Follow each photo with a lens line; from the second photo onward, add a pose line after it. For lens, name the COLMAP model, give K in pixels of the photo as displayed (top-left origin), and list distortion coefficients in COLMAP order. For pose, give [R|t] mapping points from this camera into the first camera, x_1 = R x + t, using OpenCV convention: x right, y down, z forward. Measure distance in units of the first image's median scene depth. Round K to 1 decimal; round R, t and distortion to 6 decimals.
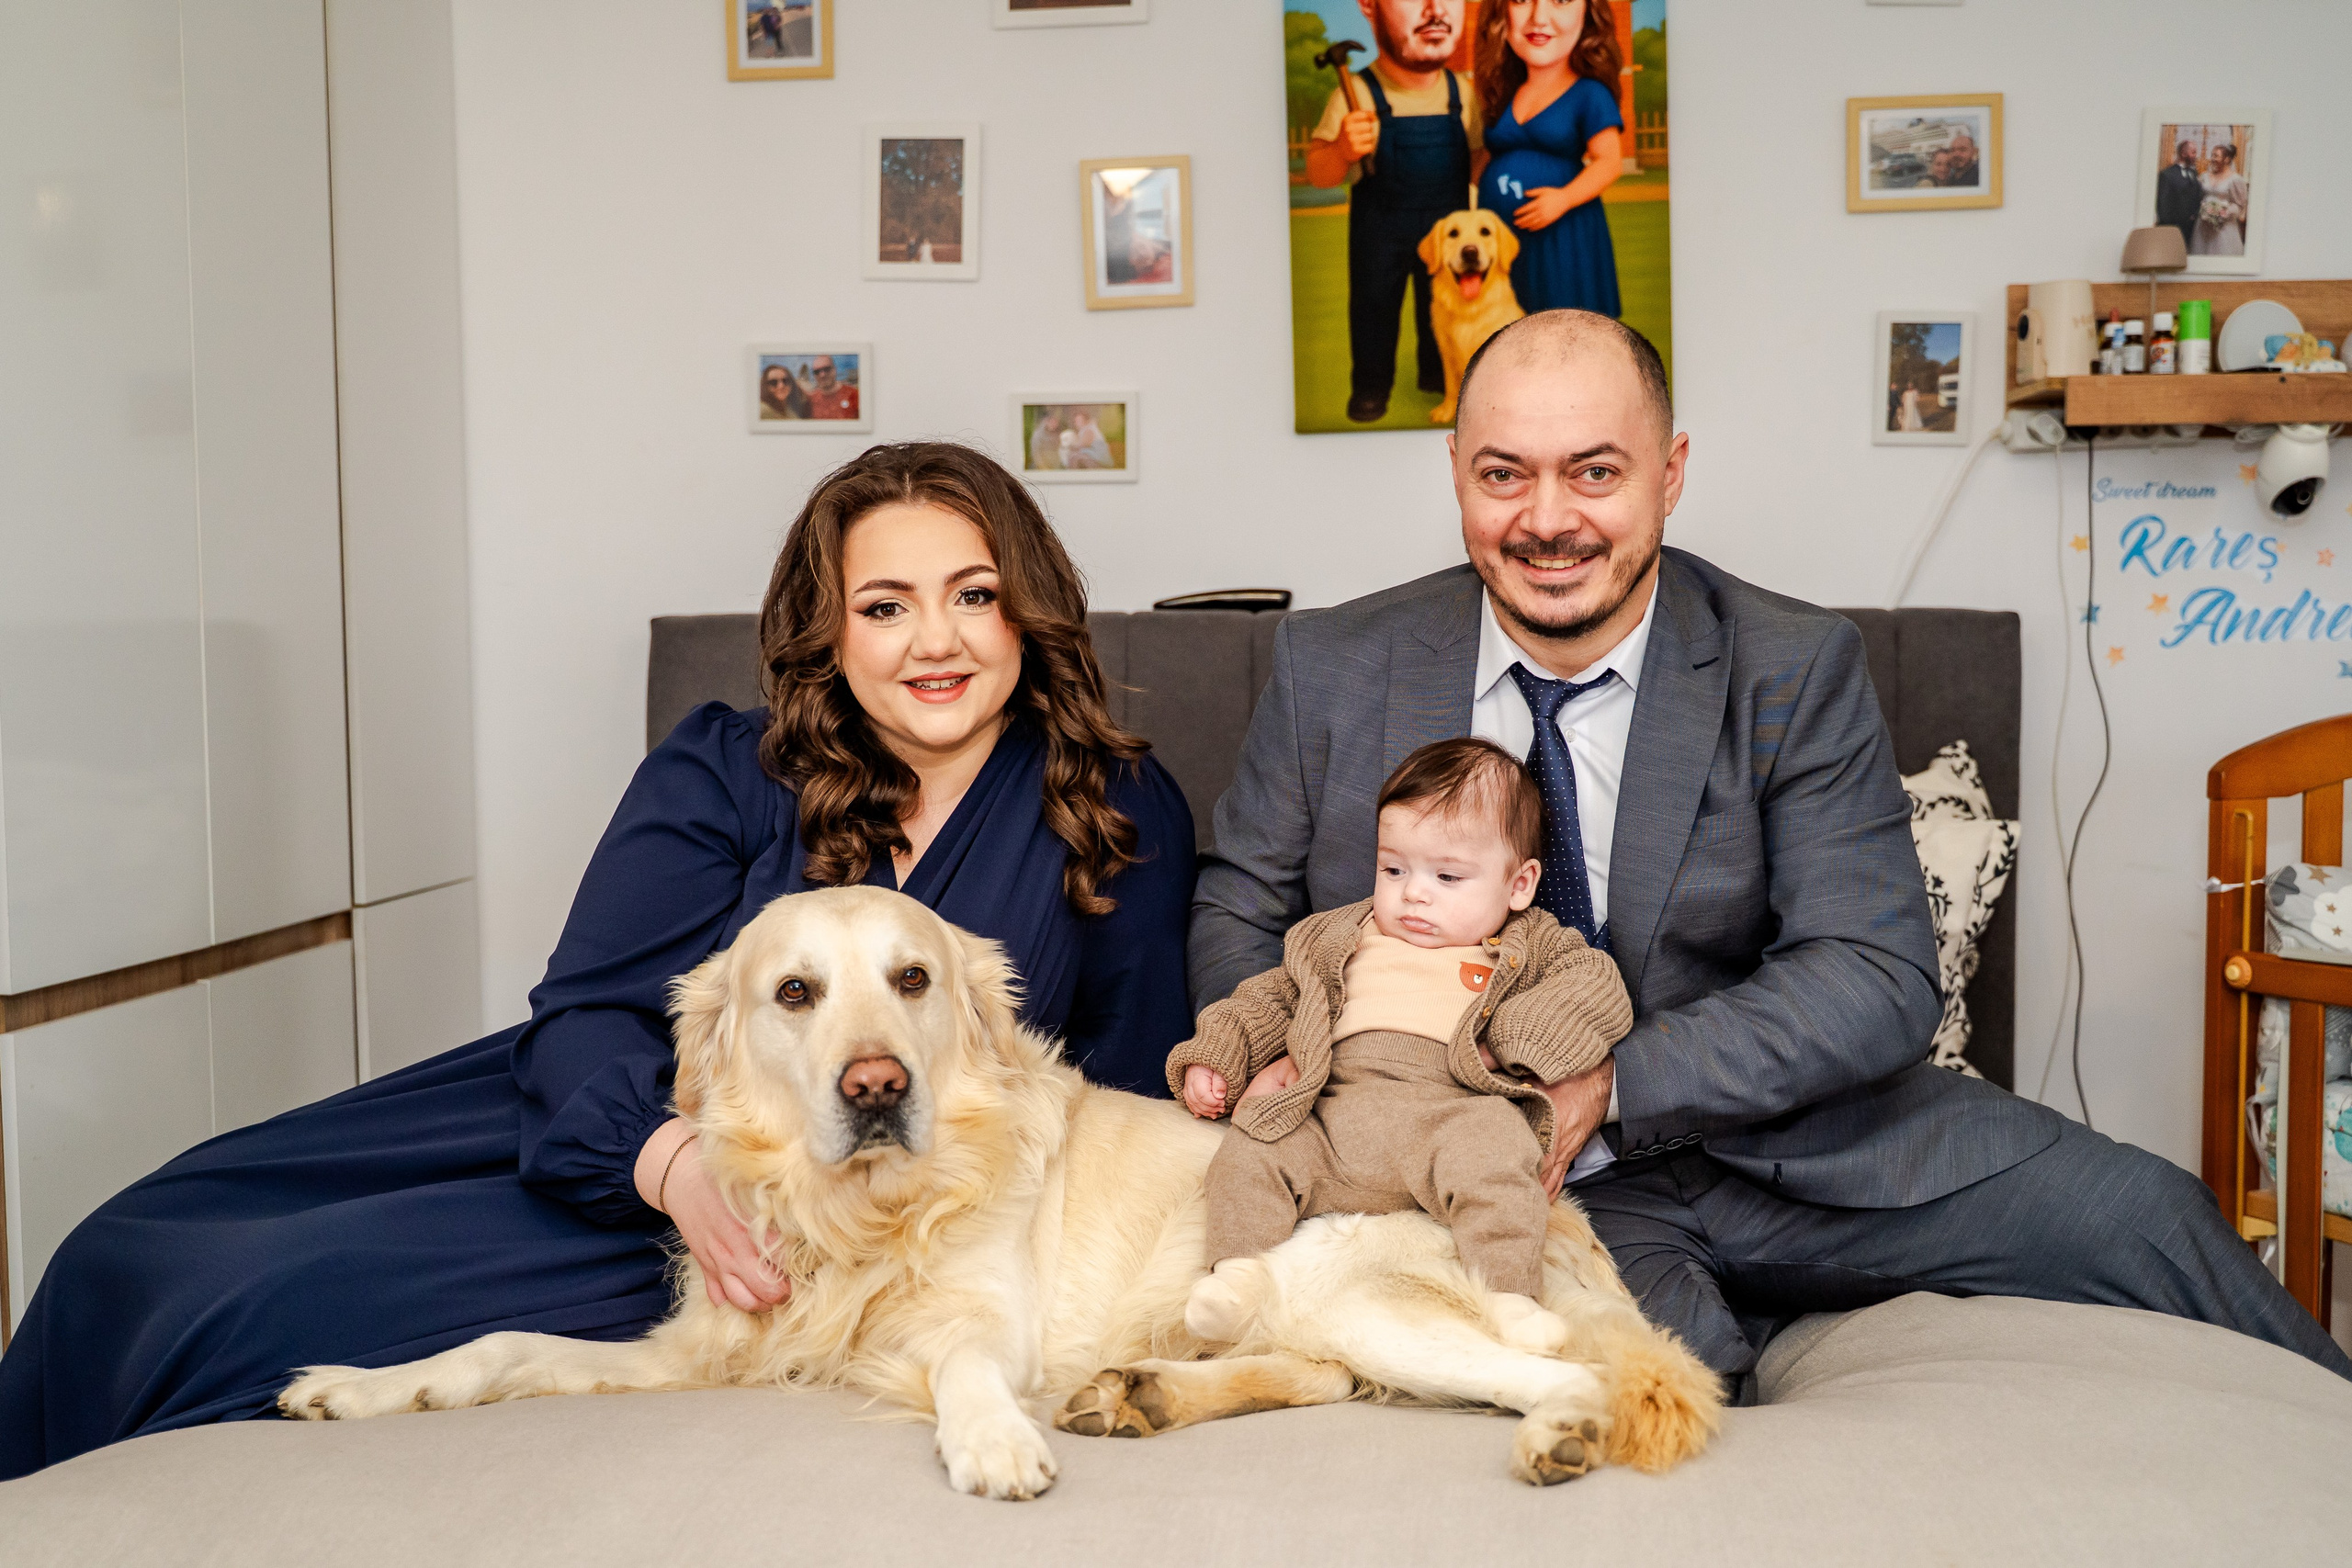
lens RADIAL K [[2405.7, 0, 1132.3], [0, 2405.7, 808.5], [0, 0, 1]] dist [0.018060, 0.000000]
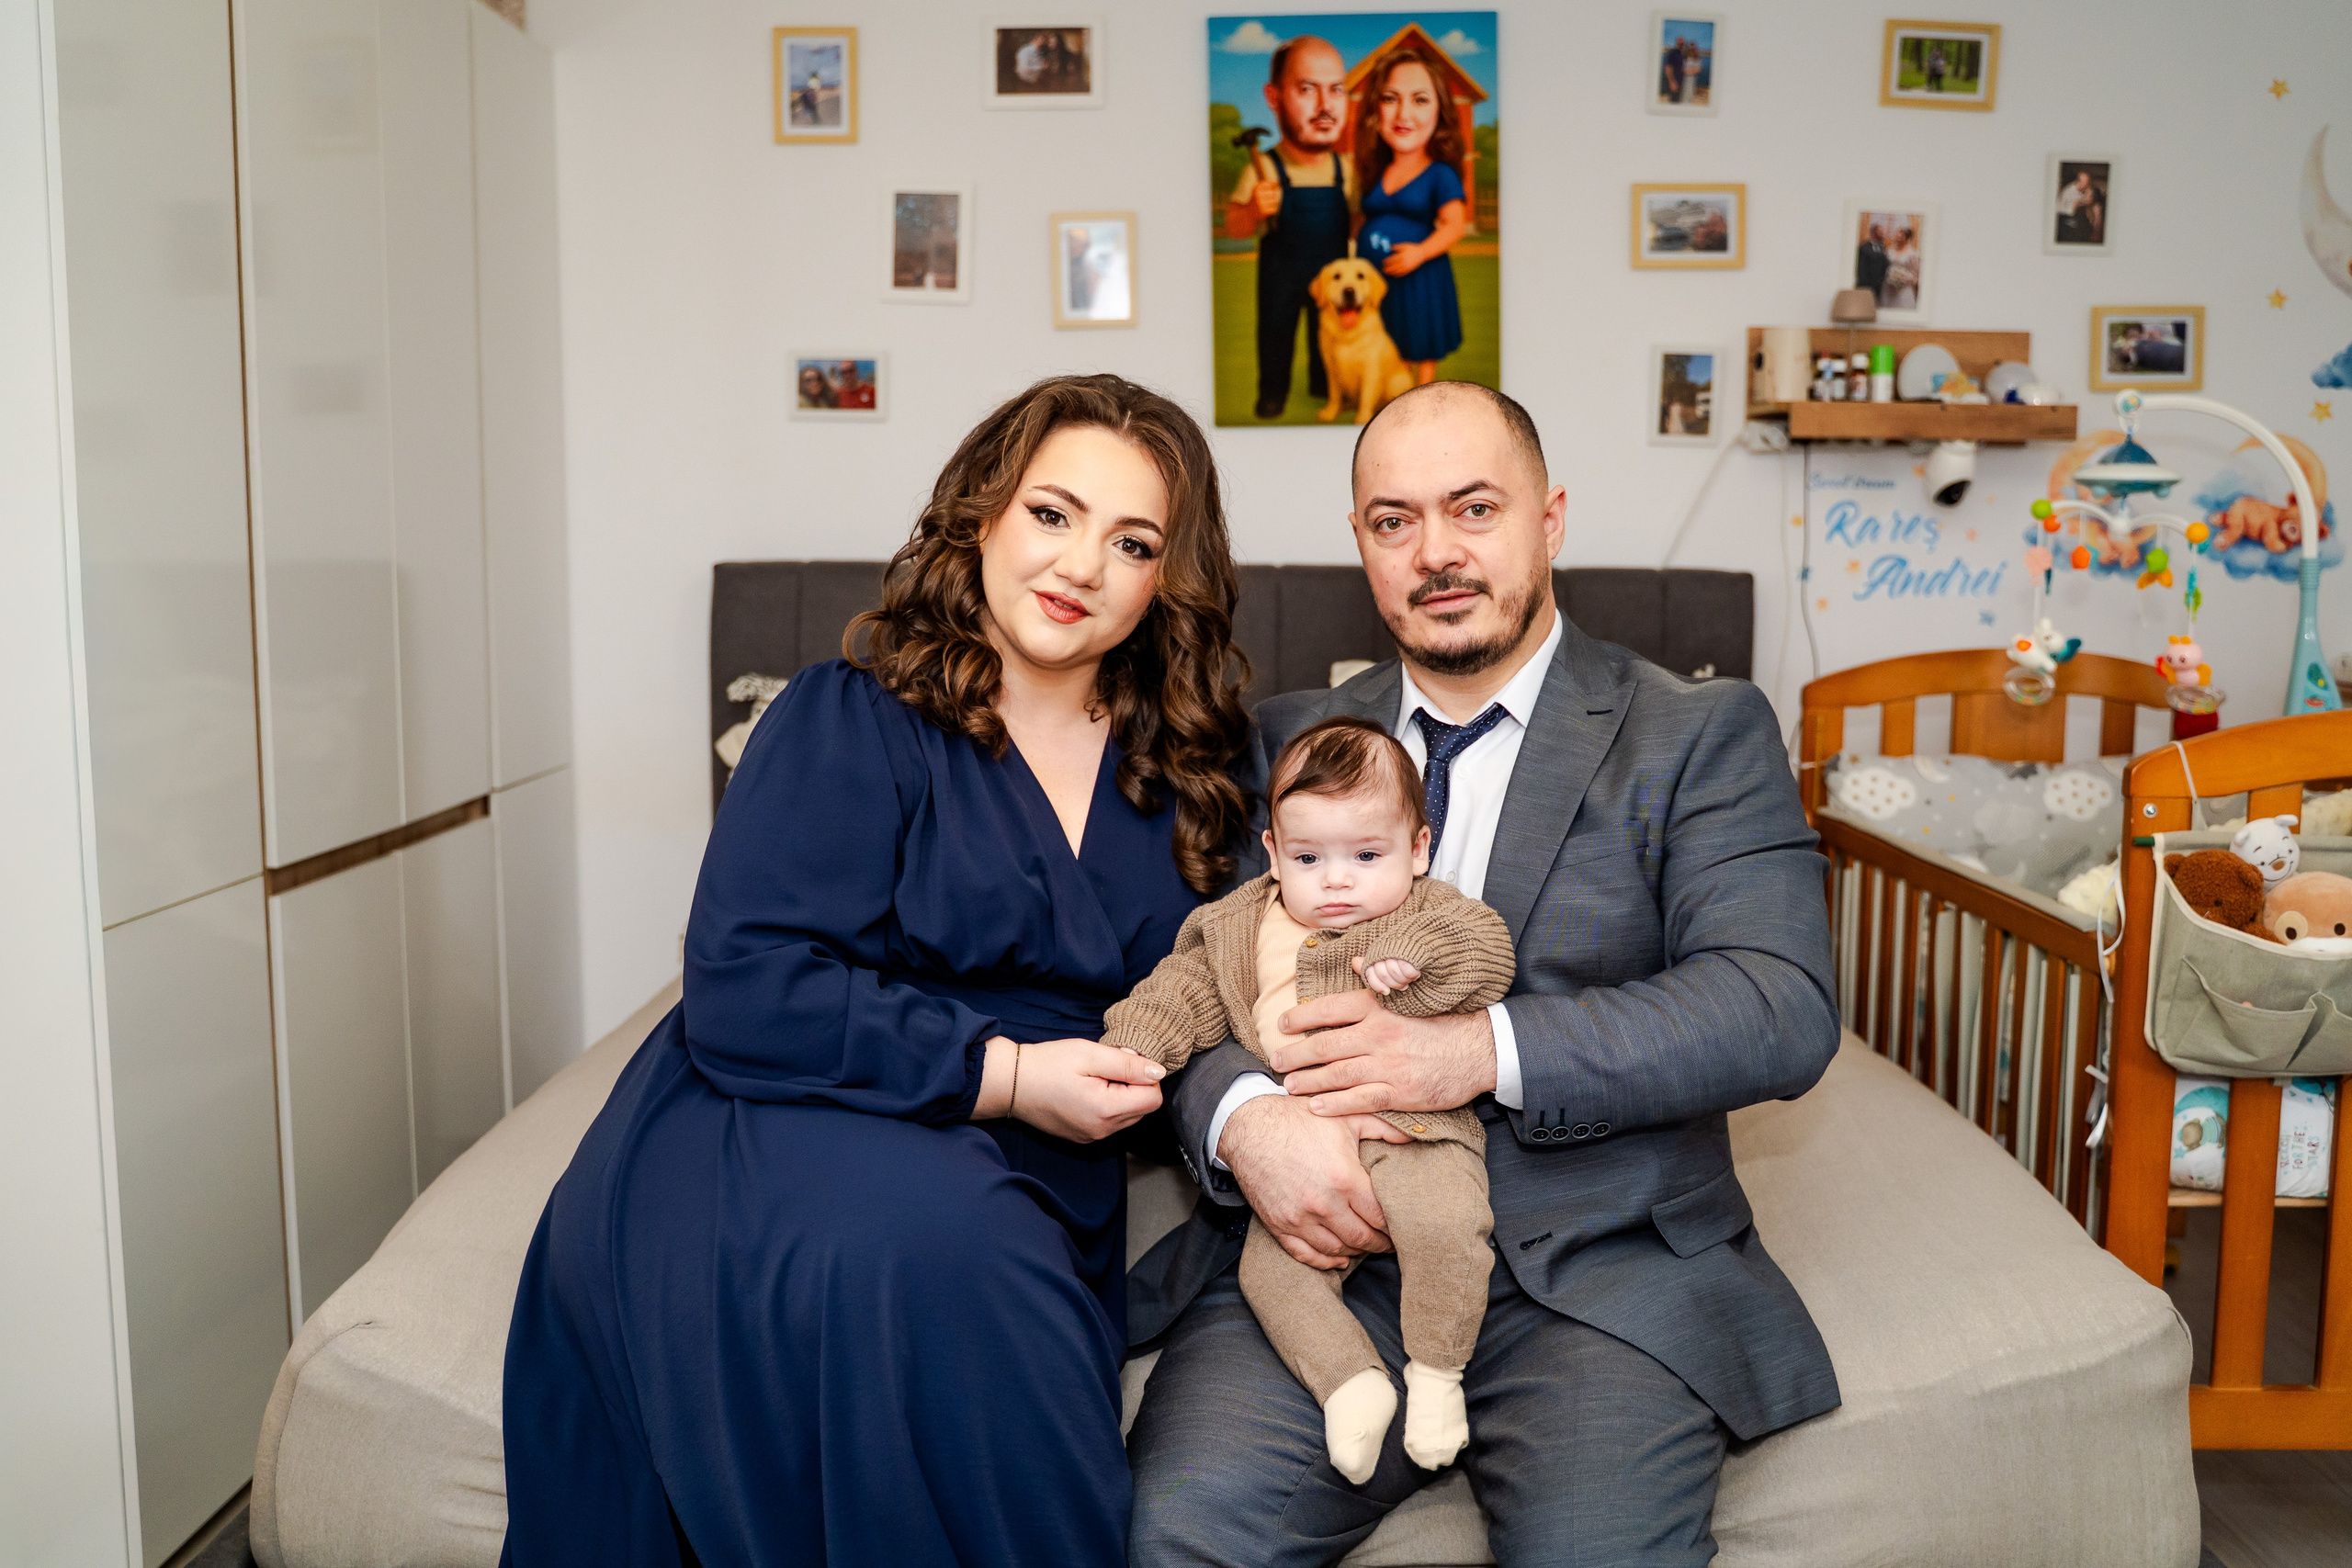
lens RADIAL K [[2012.0, 0, 1167.7], [0, 2012.0, 745.9], [0, 0, 1]] dist [-0.014981, 0.003034]
pose [[0.997090, 0.002837, 0.076183, -0.041328], [-0.005528, 0.999367, 0.035130, -0.022061], [-0.076035, -0.035449, 0.996475, -0.091351]]
